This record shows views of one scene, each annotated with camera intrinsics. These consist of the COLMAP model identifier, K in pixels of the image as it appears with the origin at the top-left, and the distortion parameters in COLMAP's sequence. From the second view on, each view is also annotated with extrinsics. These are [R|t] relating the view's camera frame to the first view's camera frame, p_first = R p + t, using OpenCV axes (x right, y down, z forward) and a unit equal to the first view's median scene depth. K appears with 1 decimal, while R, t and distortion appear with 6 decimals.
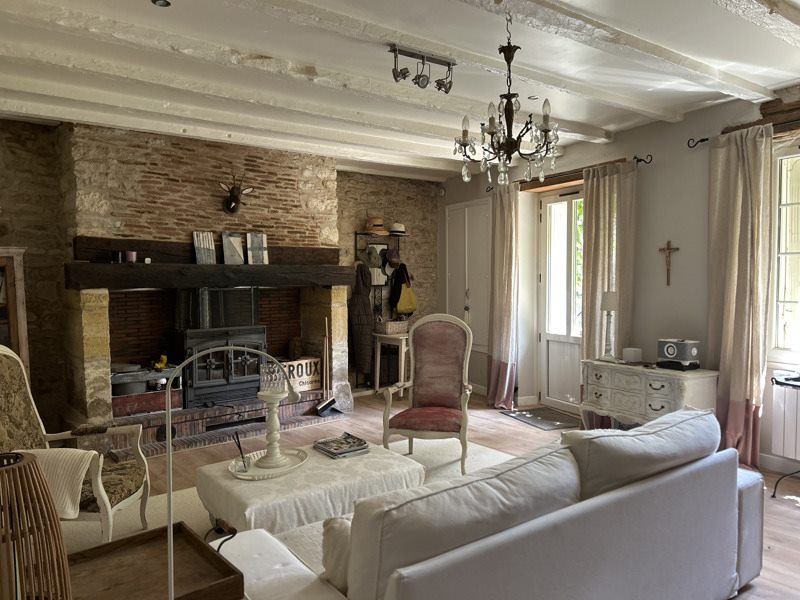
lens RADIAL K [[595.6, 0, 399.8], [0, 595.6, 300.9], [0, 0, 1]] dist [-0.002018, -0.002336]
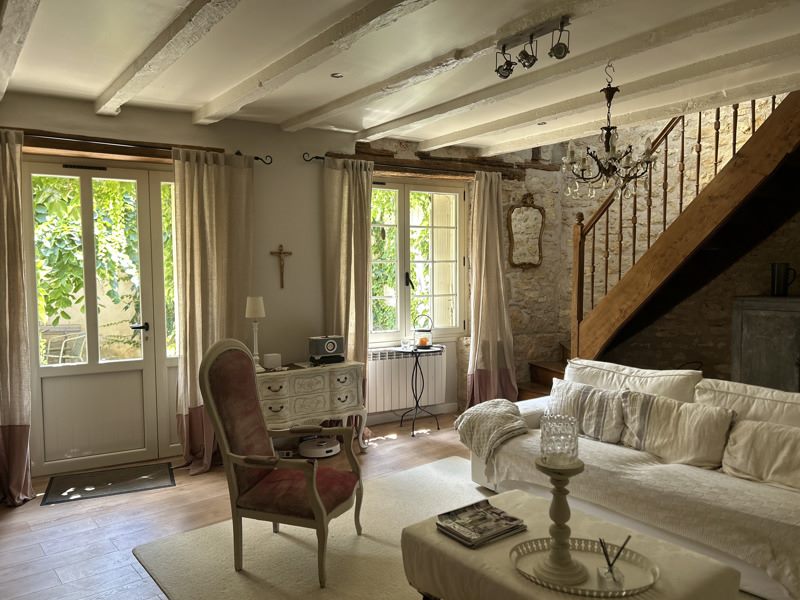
lens RADIAL K [[595.6, 0, 399.3], [0, 595.6, 304.7], [0, 0, 1]] dist [-0.002018, -0.002336]
pose [[-0.056724, -0.046961, 0.997285, -0.585282], [0.053489, 0.997316, 0.050004, -0.037873], [-0.996956, 0.056180, -0.054060, 0.849436]]
